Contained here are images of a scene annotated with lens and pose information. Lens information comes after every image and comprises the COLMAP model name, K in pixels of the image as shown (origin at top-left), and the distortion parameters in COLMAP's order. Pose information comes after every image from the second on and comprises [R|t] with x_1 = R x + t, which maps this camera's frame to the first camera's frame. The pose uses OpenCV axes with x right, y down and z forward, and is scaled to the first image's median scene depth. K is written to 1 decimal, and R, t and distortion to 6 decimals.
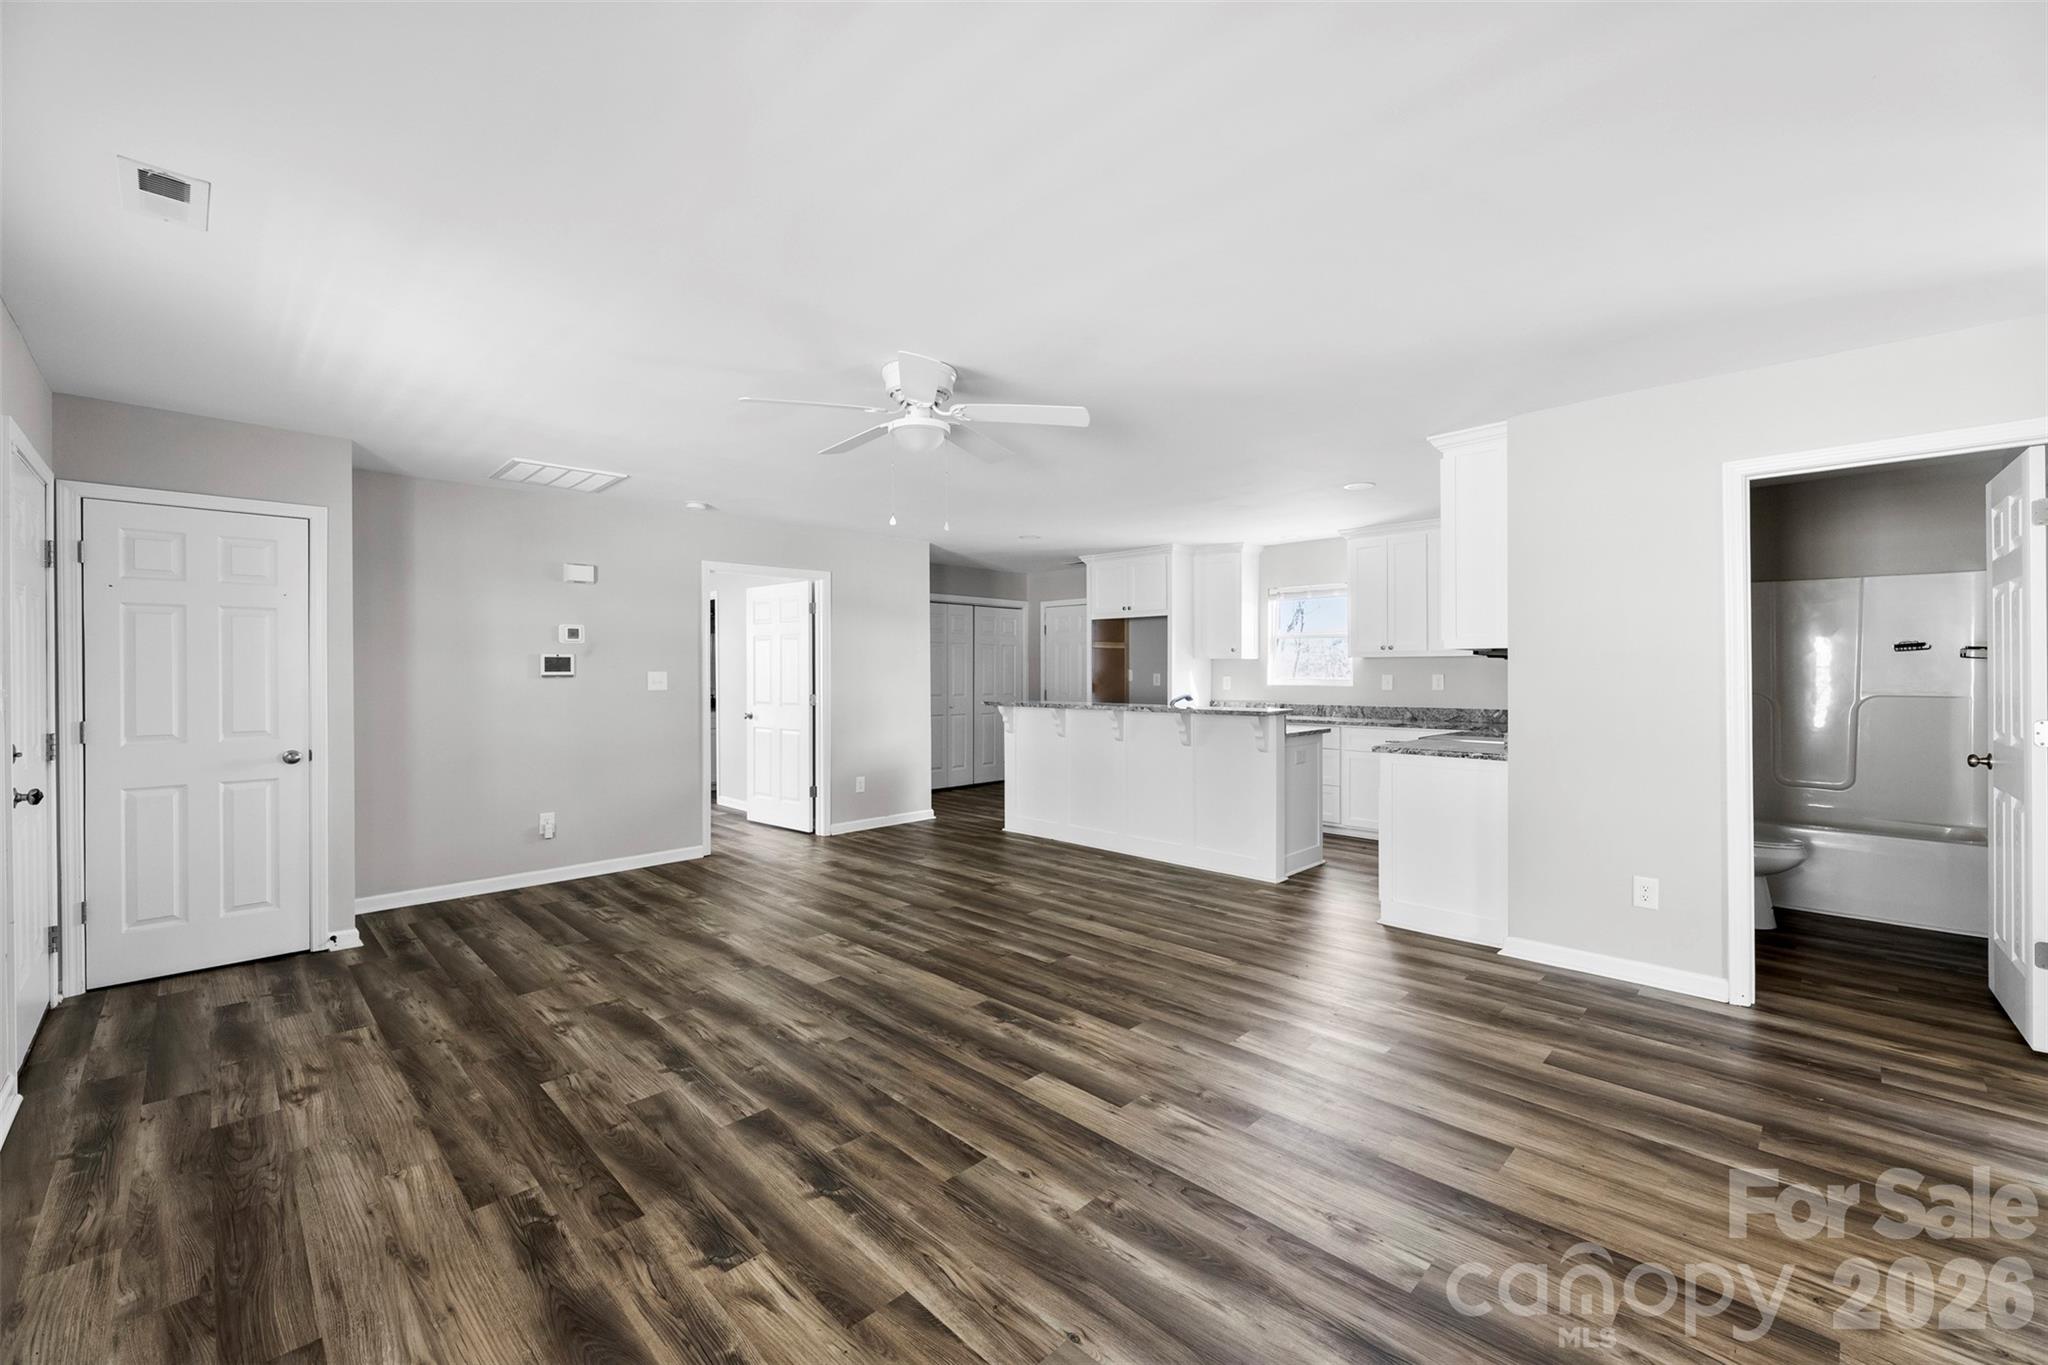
lens RADIAL K [[830.7, 0, 1019.3], [0, 830.7, 686.6], [0, 0, 1]] dist [-0.001543, 0.000423]
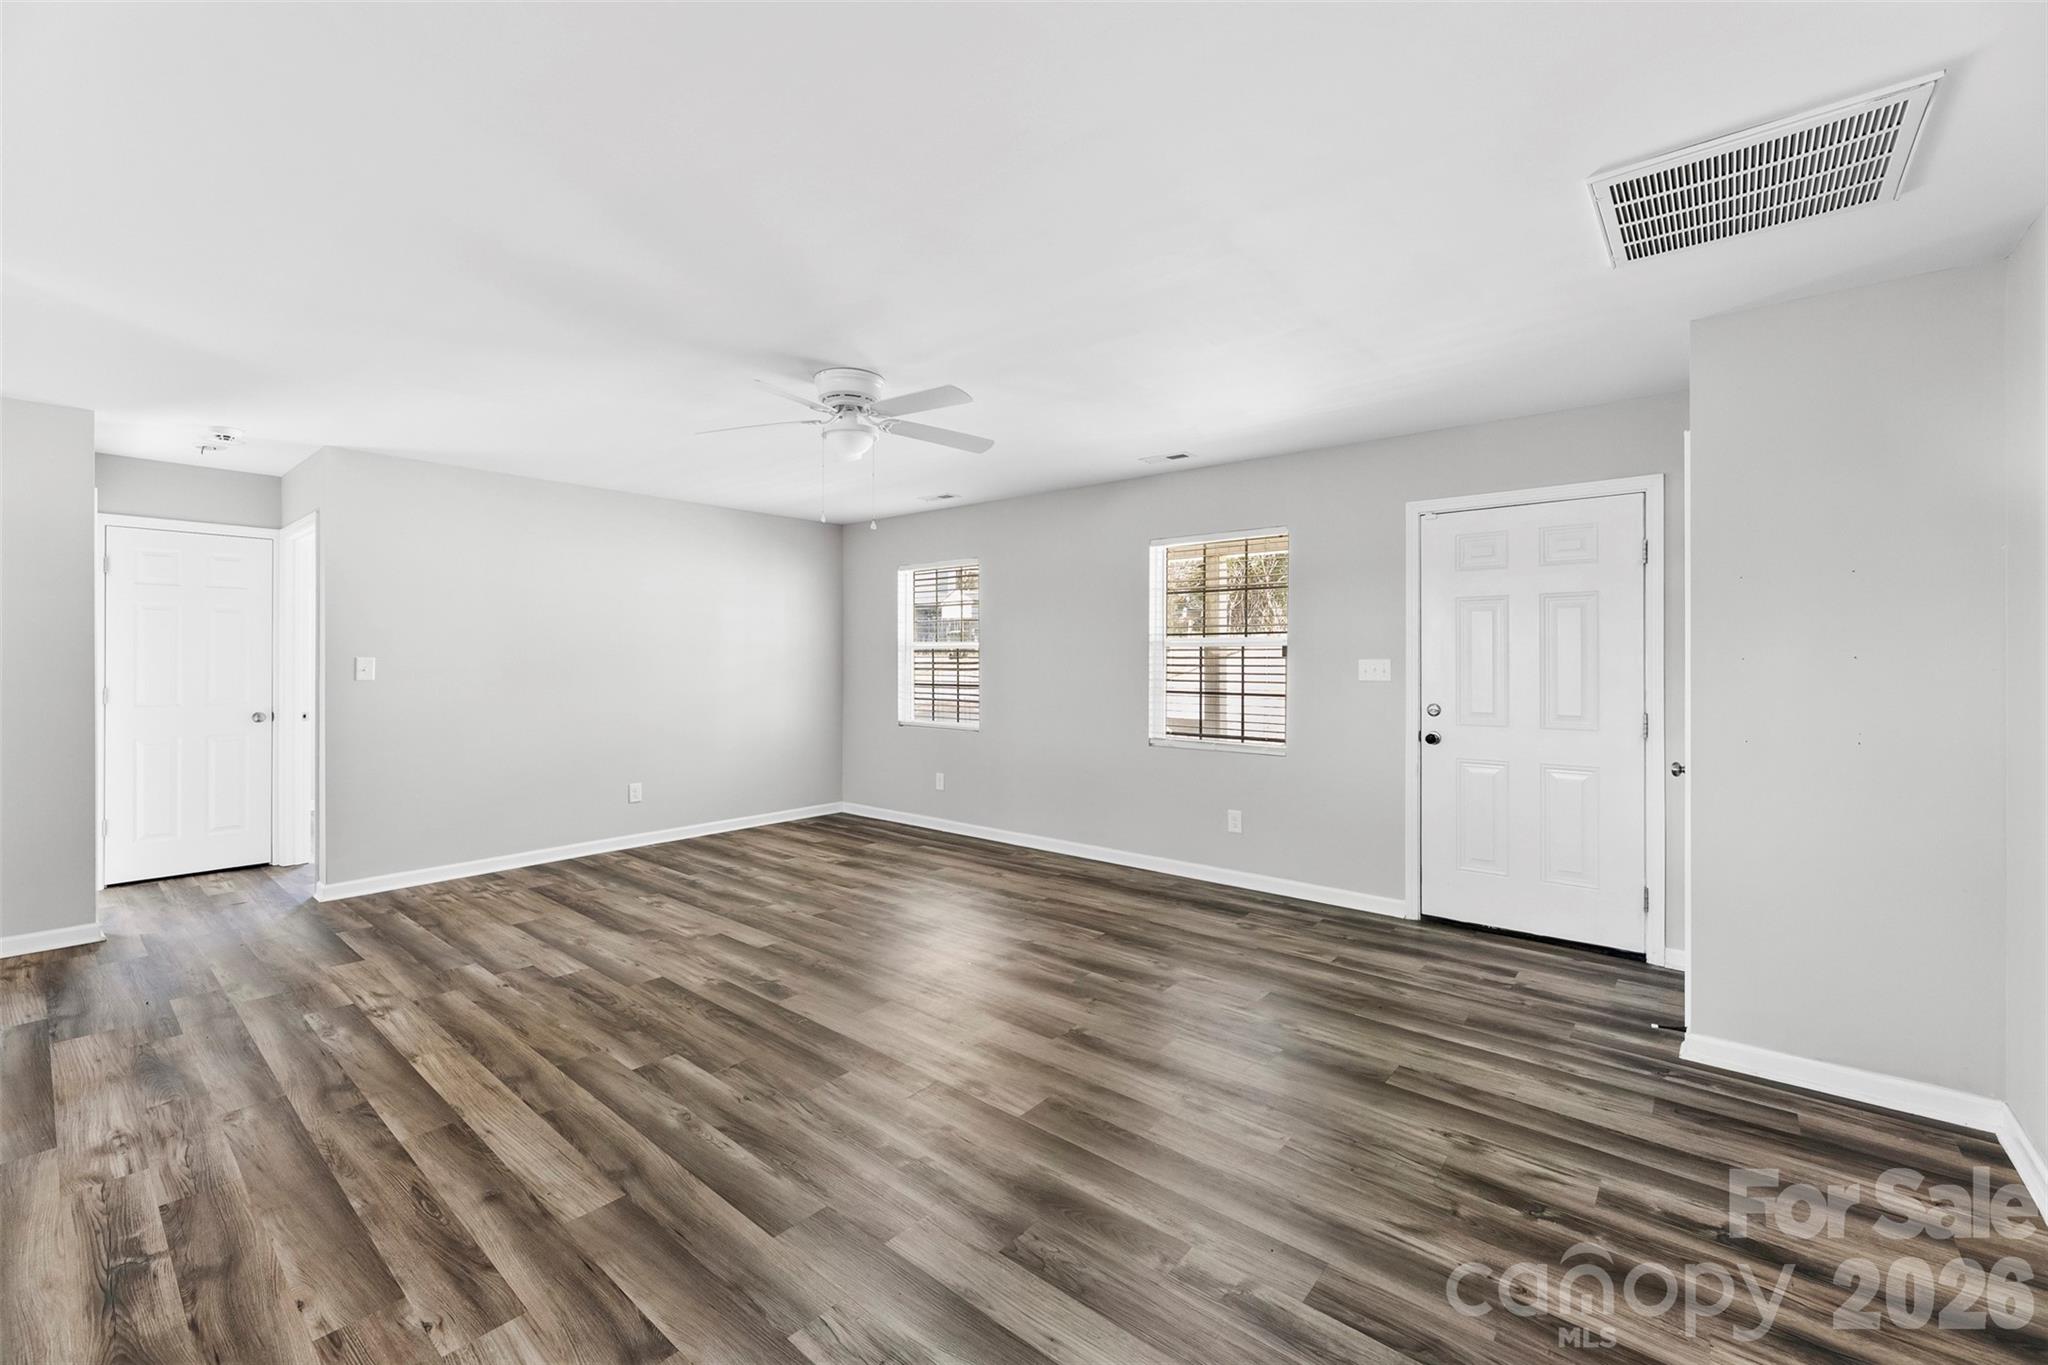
lens RADIAL K [[830.7, 0, 1007.2], [0, 830.7, 666.4], [0, 0, 1]] dist [-0.001543, 0.000423]
pose [[-0.996376, 0.003364, -0.084997, -0.238536], [0.000941, 0.999593, 0.028525, -0.040084], [0.085058, 0.028342, -0.995973, 2.139858]]
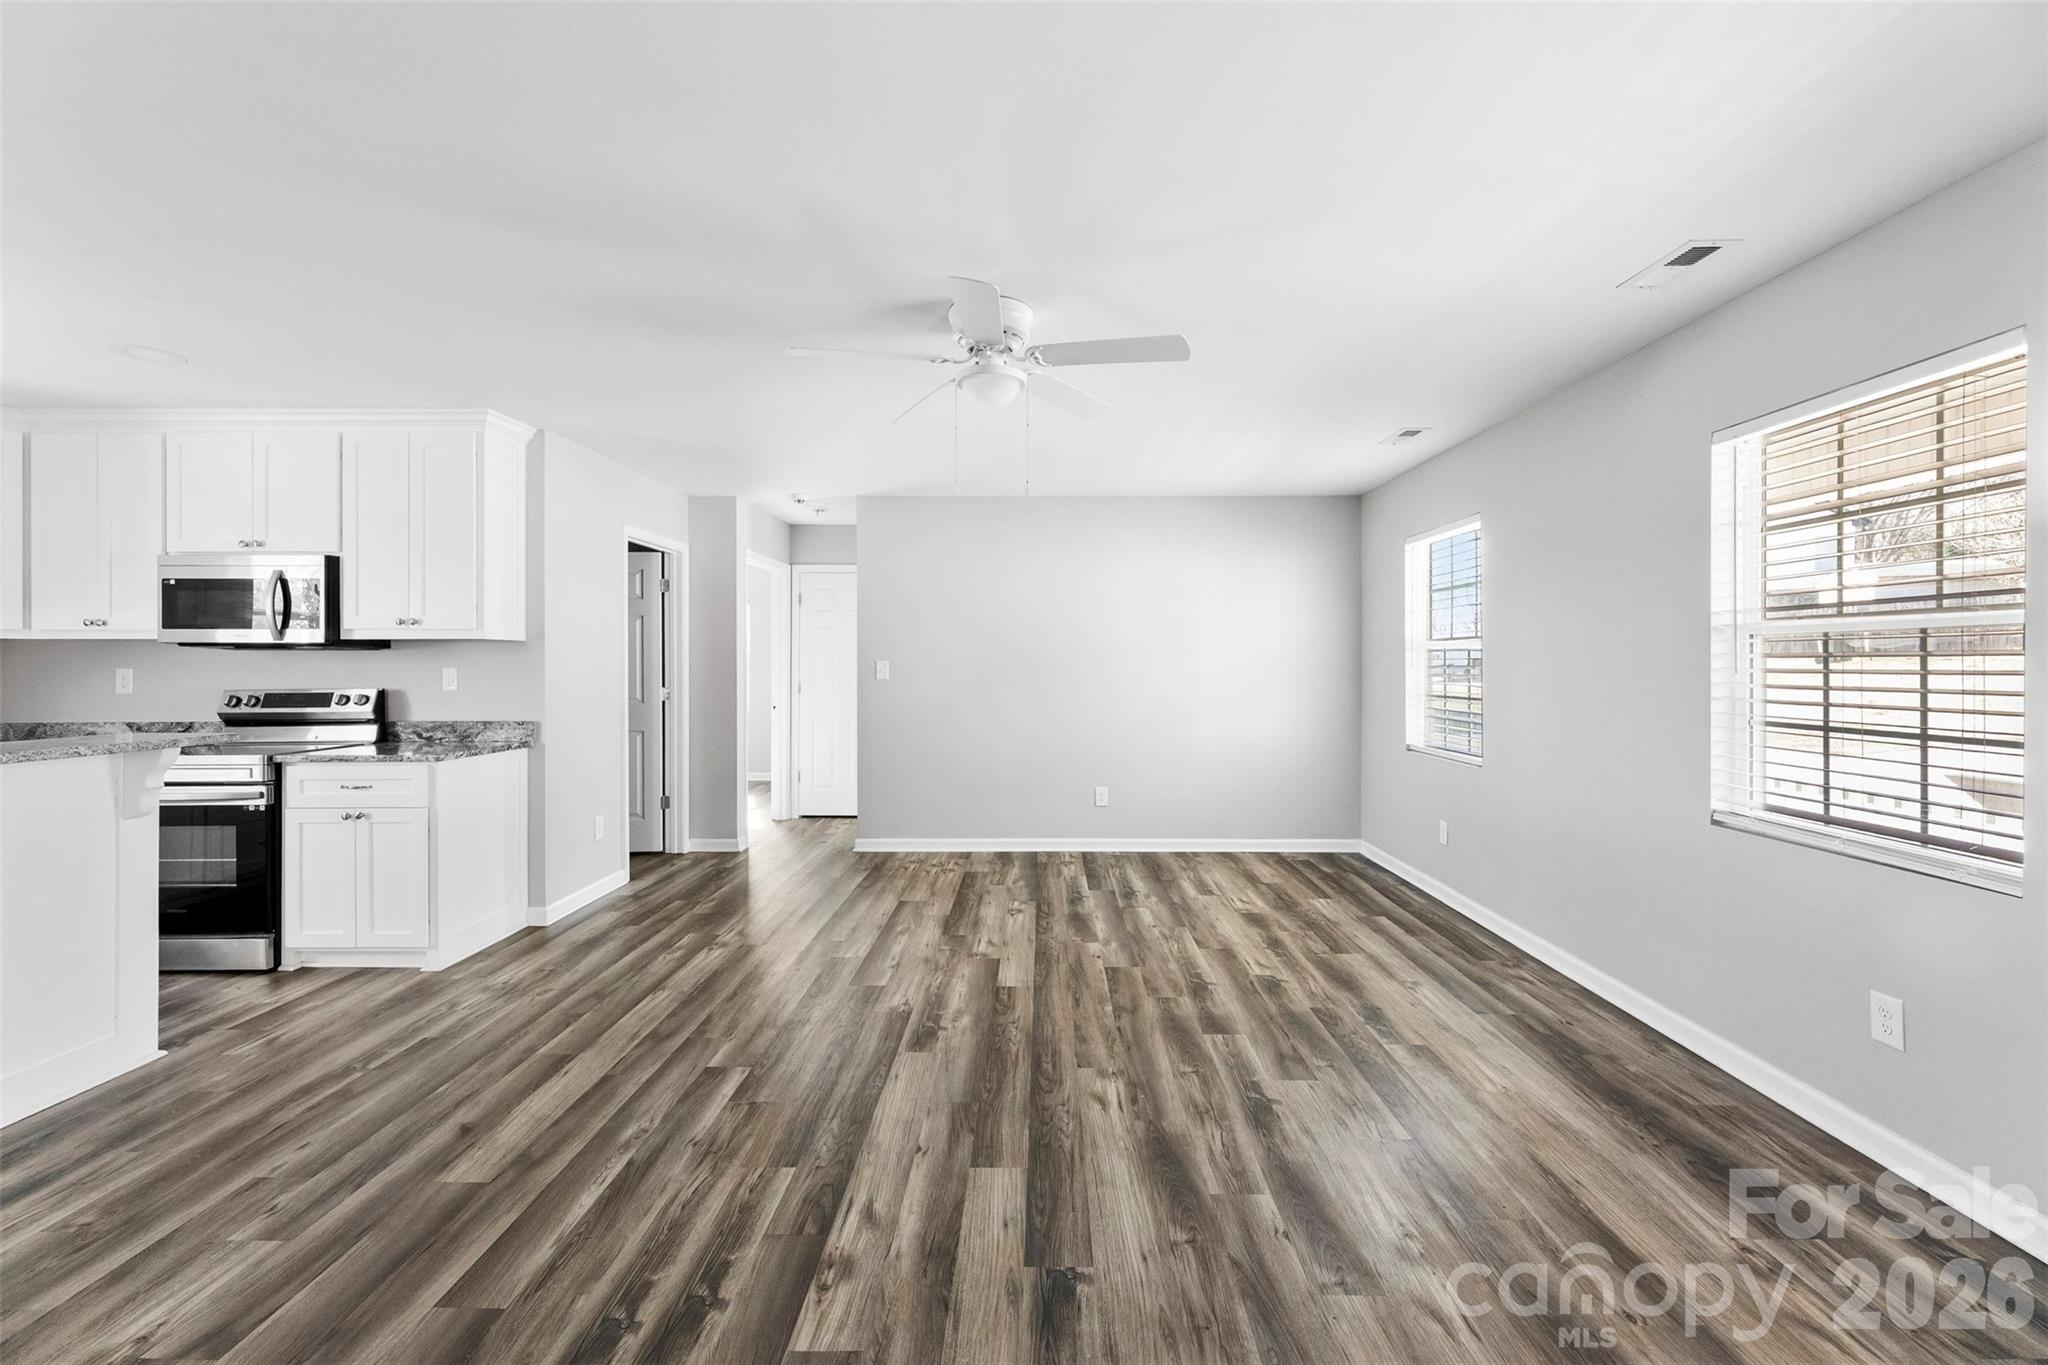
lens RADIAL K [[830.7, 0, 1041.8], [0, 830.7, 668.3], [0, 0, 1]] dist [-0.001543, 0.000423]
pose [[-0.709065, -0.000442, 0.705143, -0.789330], [0.015912, 0.999735, 0.016627, -0.023477], [-0.704963, 0.023010, -0.708870, 1.616905]]
